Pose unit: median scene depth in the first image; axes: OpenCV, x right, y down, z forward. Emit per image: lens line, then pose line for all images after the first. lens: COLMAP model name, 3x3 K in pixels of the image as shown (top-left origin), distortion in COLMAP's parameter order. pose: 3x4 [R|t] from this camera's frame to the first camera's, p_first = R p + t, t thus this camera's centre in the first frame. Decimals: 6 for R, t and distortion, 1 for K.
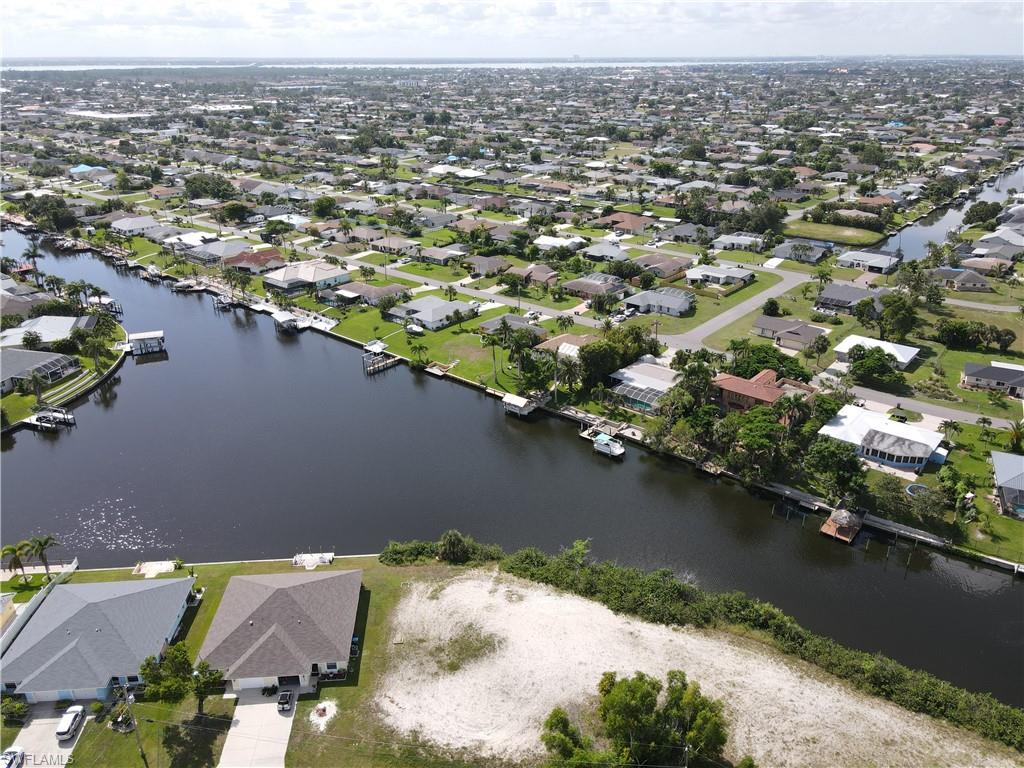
lens RADIAL K [[748.7, 0, 512.4], [0, 748.7, 388.0], [0, 0, 1]] dist [-0.011367, 0.059437]
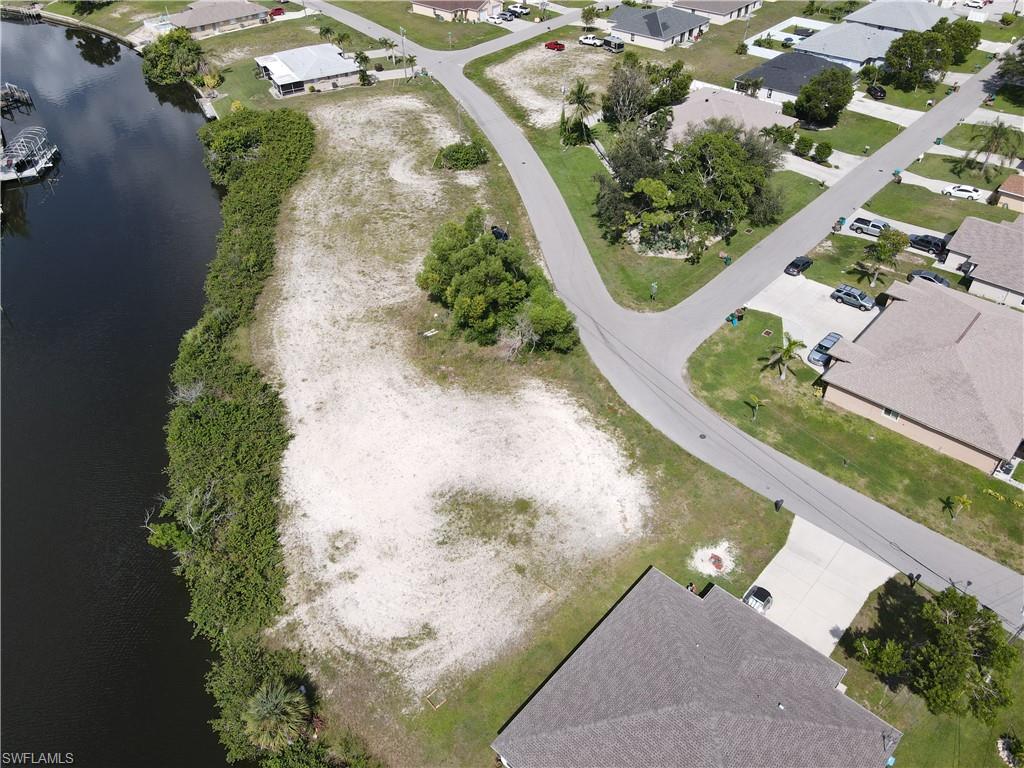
lens RADIAL K [[751.9, 0, 512.4], [0, 751.9, 377.7], [0, 0, 1]] dist [-0.002411, 0.041685]
pose [[-0.681012, -0.459838, 0.569887, -0.197719], [0.321535, 0.511431, 0.796903, -0.115543], [-0.657904, 0.725939, -0.200436, 0.509310]]
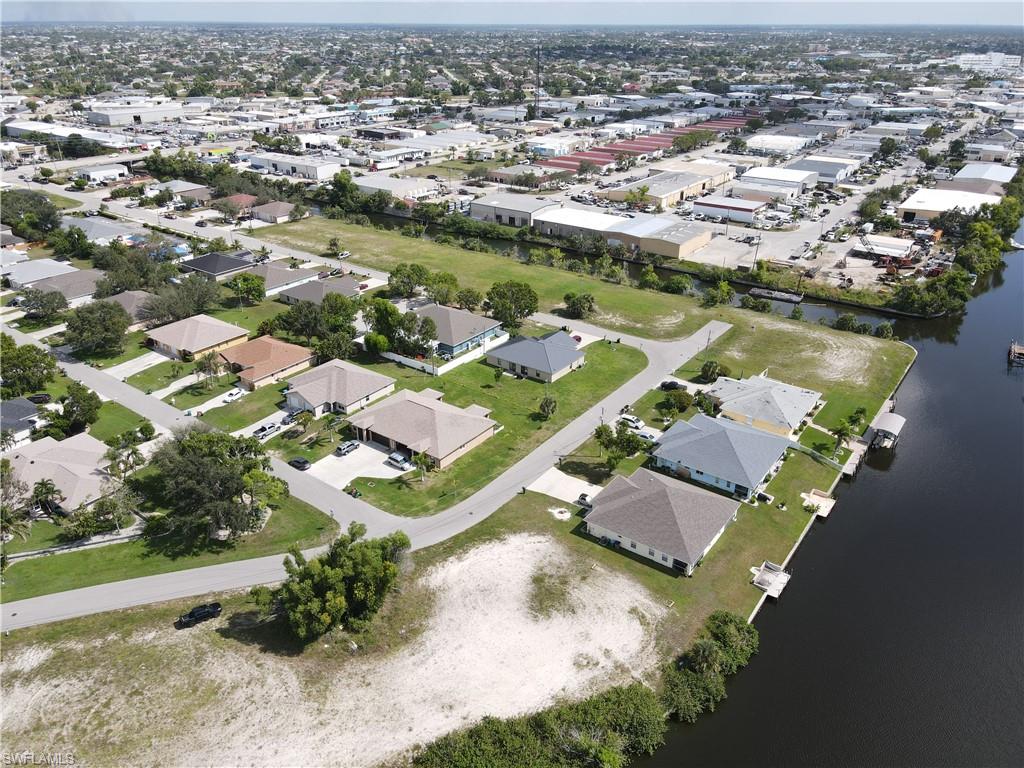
lens RADIAL K [[748.7, 0, 512.4], [0, 748.7, 388.0], [0, 0, 1]] dist [-0.011367, 0.059437]
pose [[-0.652285, 0.335370, -0.679743, 0.292333], [-0.312481, 0.698055, 0.644263, -0.256487], [0.690565, 0.632650, -0.350534, 0.569140]]
